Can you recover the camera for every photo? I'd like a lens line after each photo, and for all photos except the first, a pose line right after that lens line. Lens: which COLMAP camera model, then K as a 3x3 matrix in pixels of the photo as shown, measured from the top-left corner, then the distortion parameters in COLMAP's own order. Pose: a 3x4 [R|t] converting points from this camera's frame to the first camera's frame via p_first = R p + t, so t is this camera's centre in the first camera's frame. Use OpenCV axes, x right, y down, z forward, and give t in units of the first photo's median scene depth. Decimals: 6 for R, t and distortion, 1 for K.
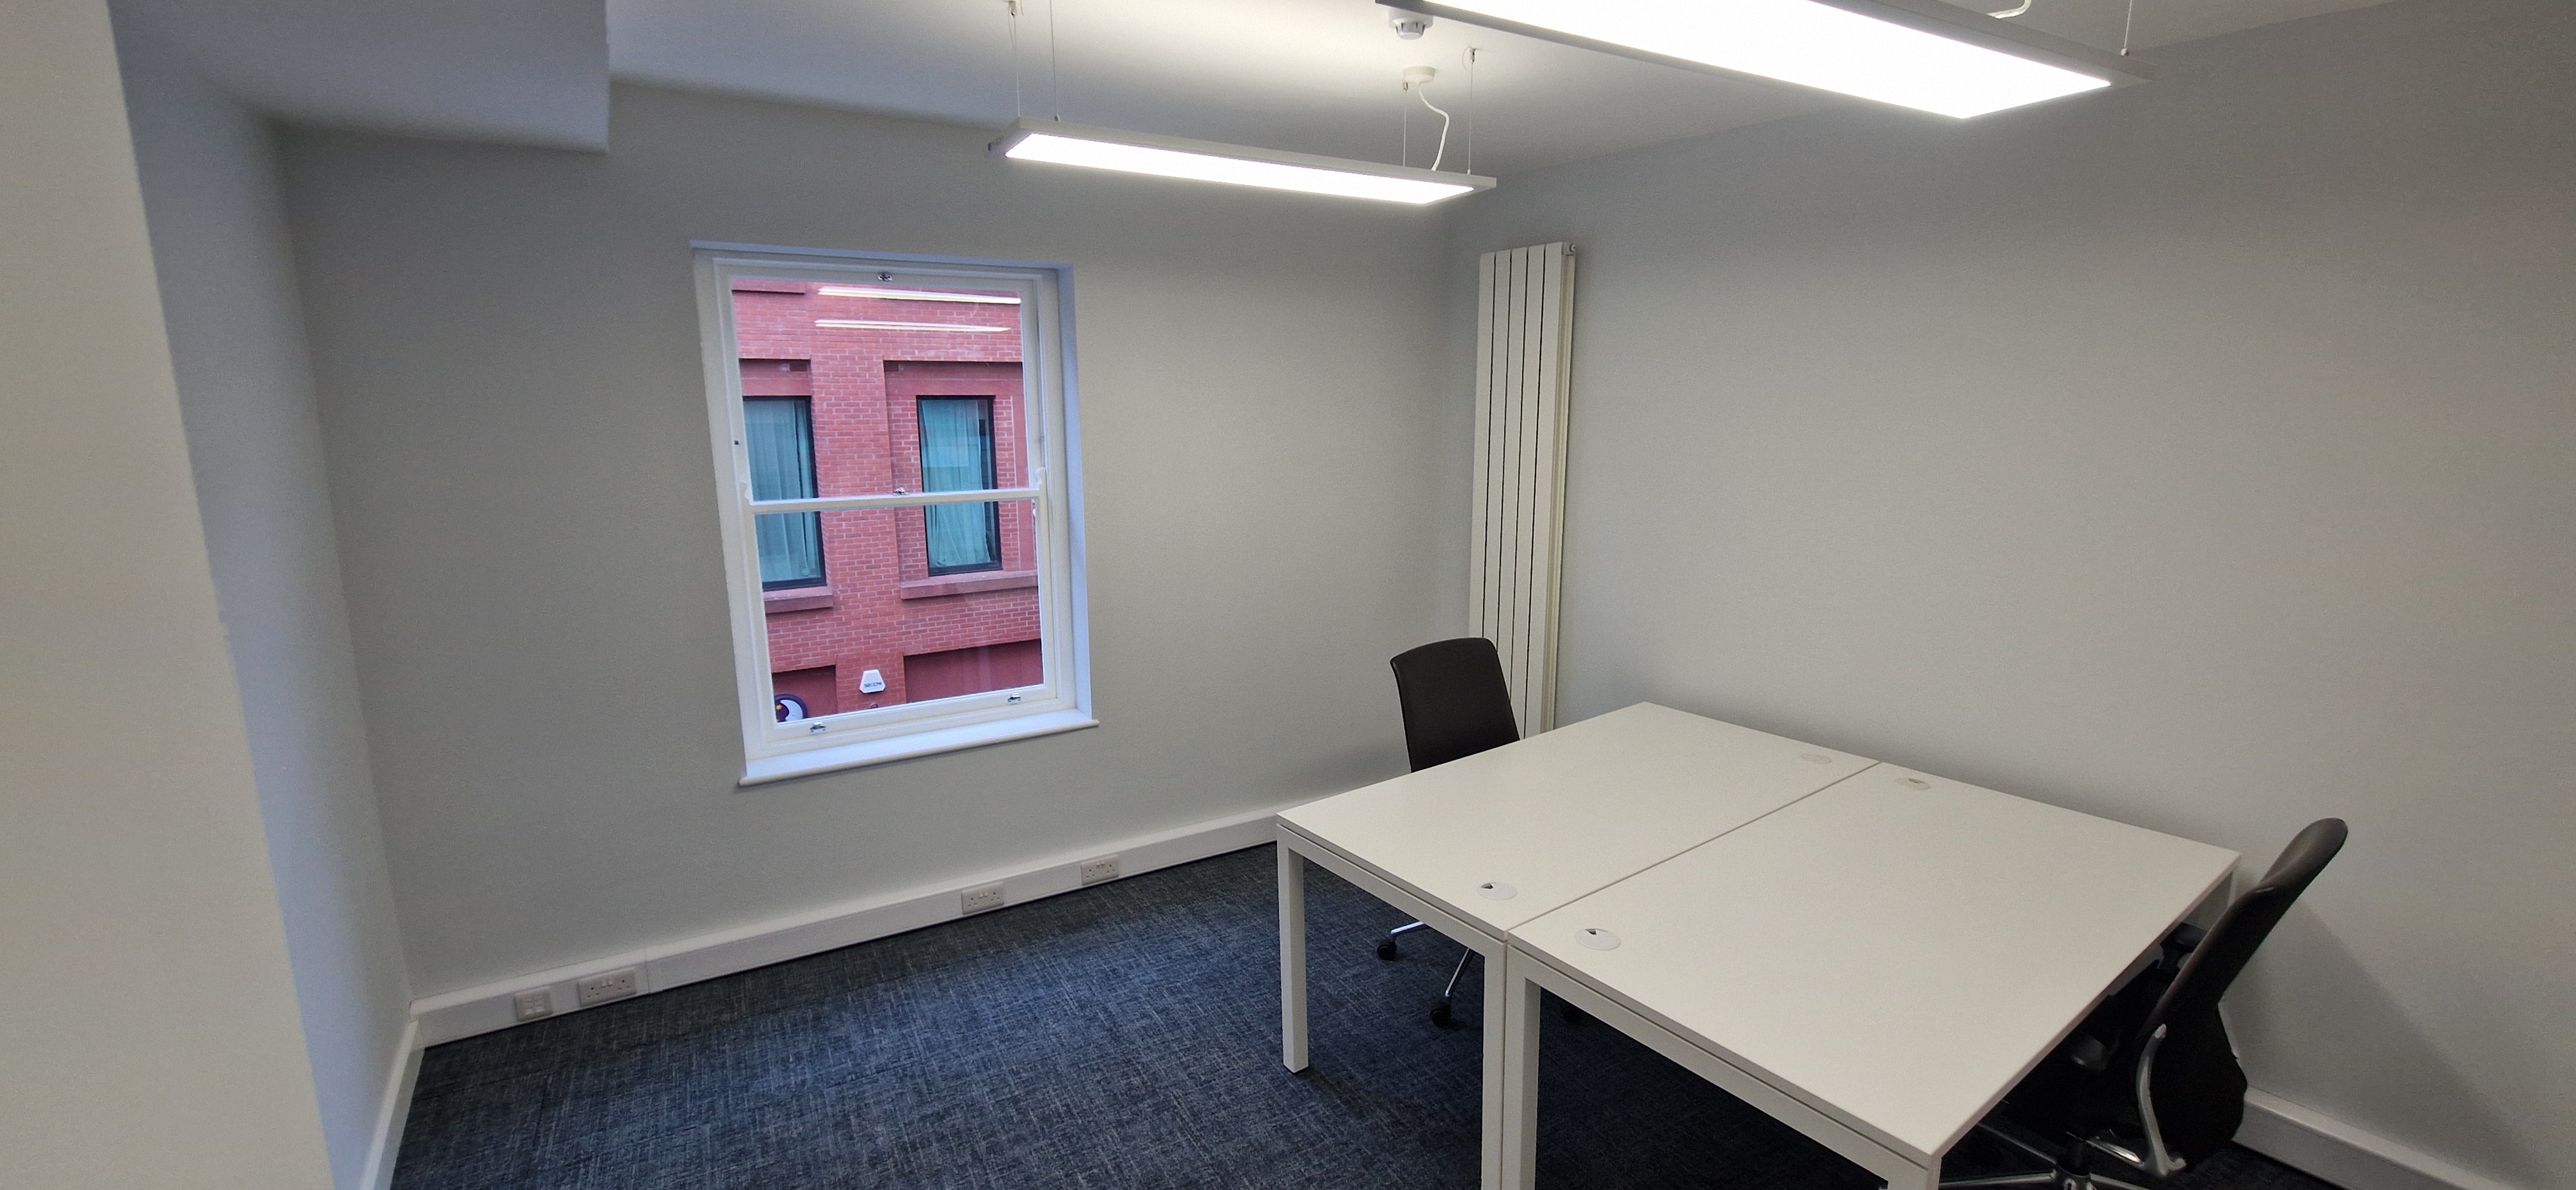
lens RADIAL K [[1012.9, 0, 1318.3], [0, 1012.9, 582.9], [0, 0, 1]] dist [-0.000404, -0.000039]
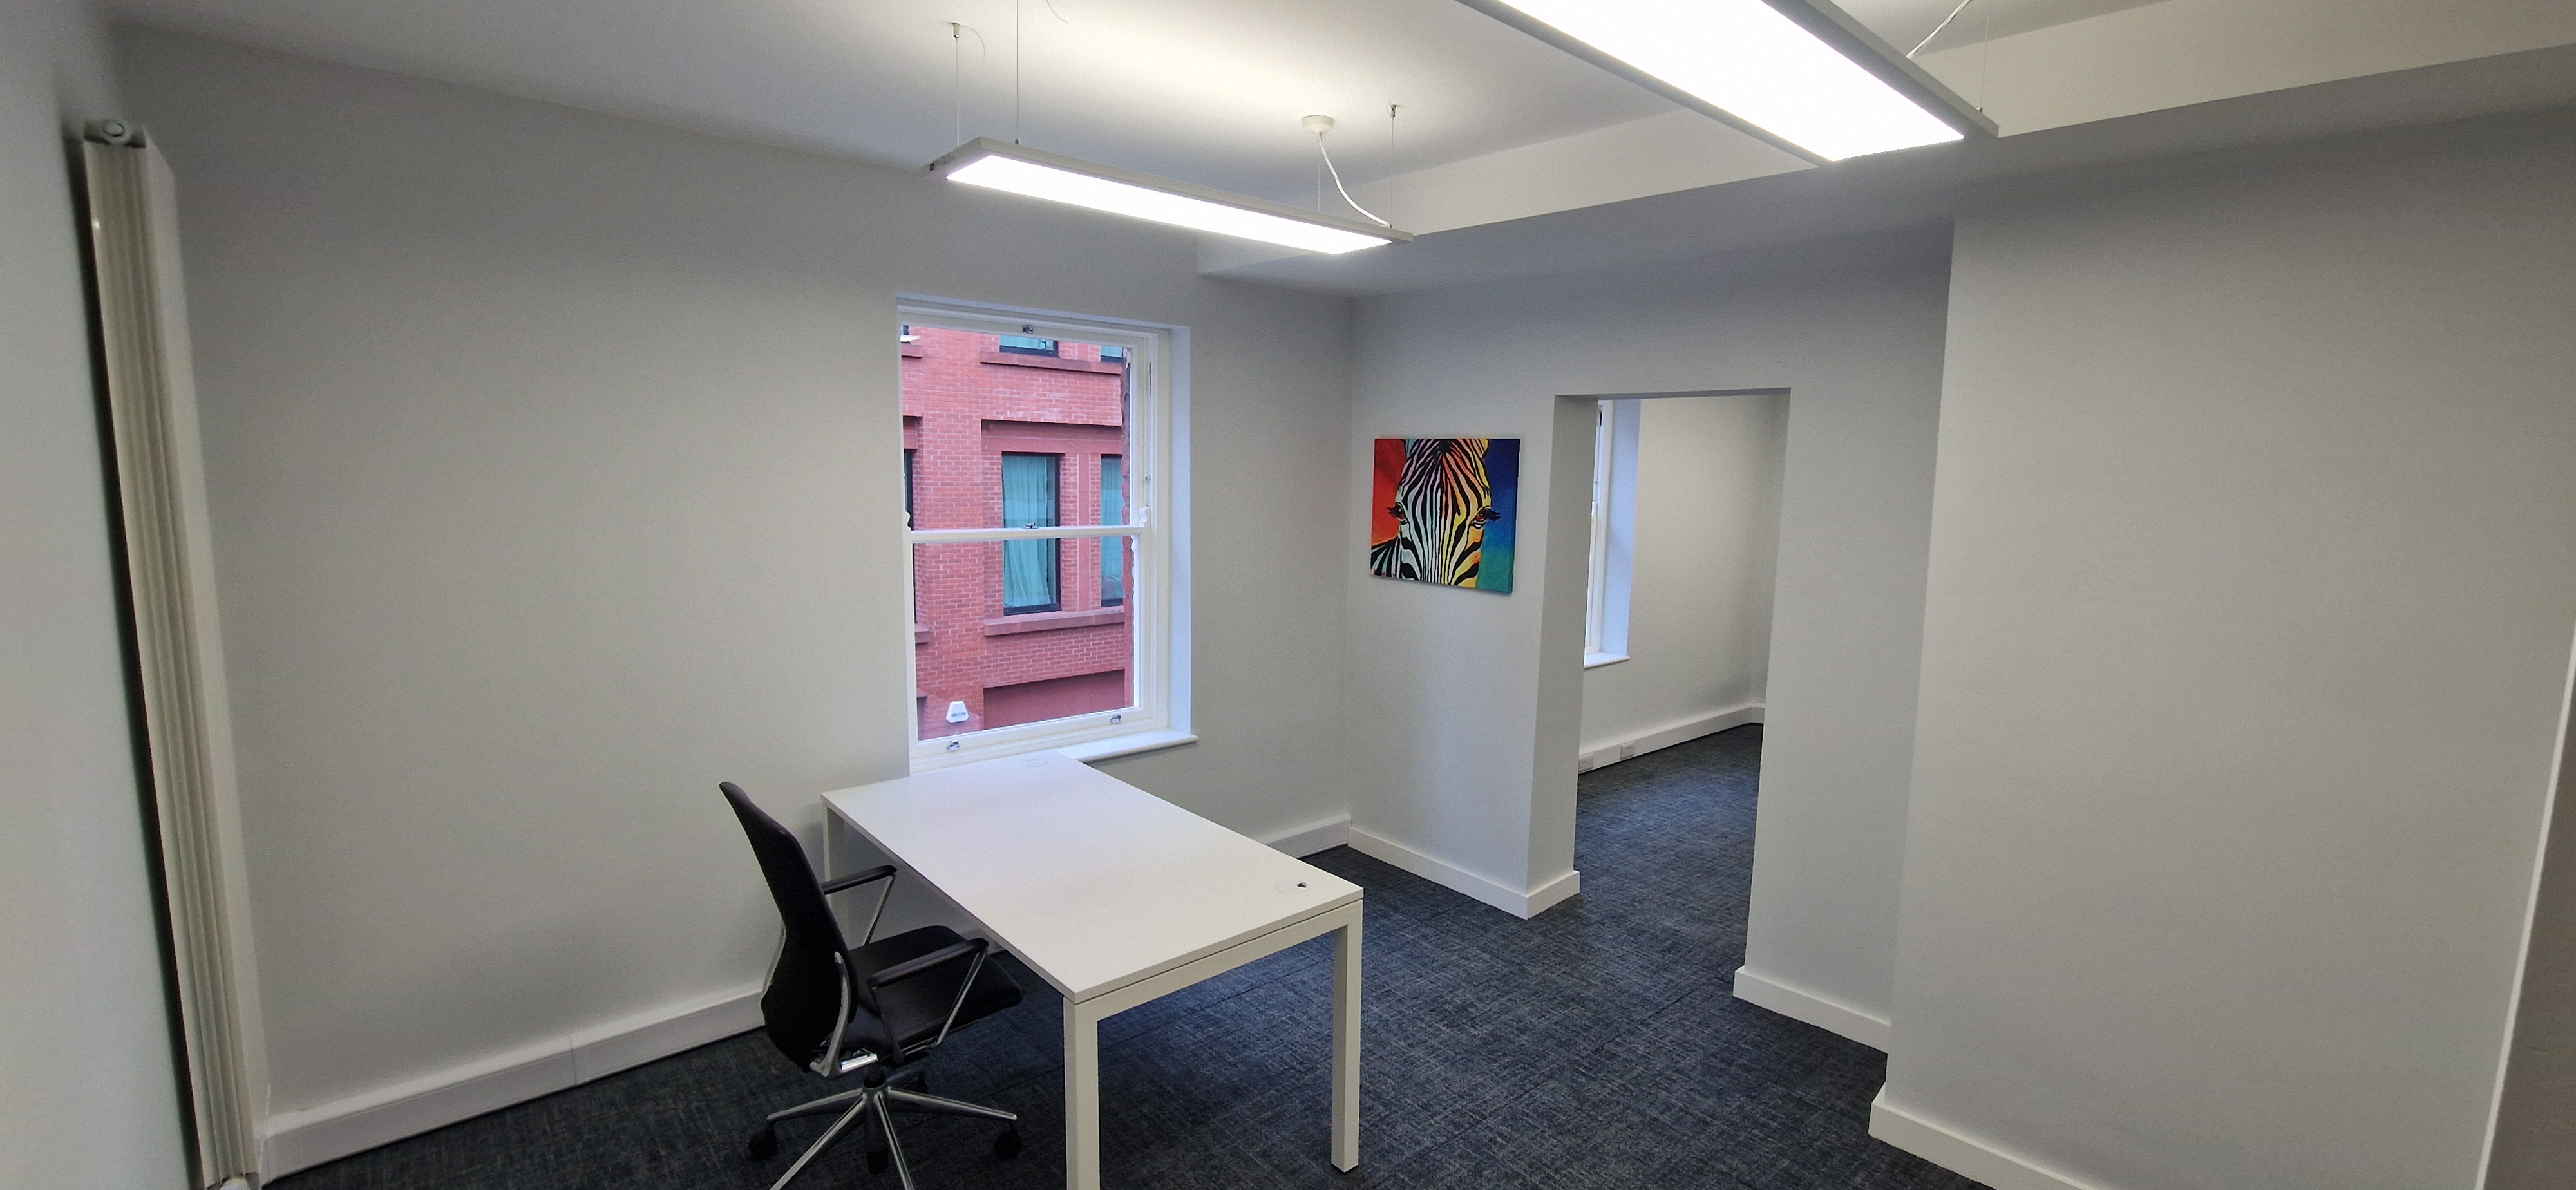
lens RADIAL K [[1012.9, 0, 1291.1], [0, 1012.9, 601.9], [0, 0, 1]] dist [-0.000404, -0.000039]
pose [[0.982415, -0.000697, 0.186710, -0.296776], [0.009157, 0.998970, -0.044449, 0.032119], [-0.186486, 0.045377, 0.981409, -0.141936]]
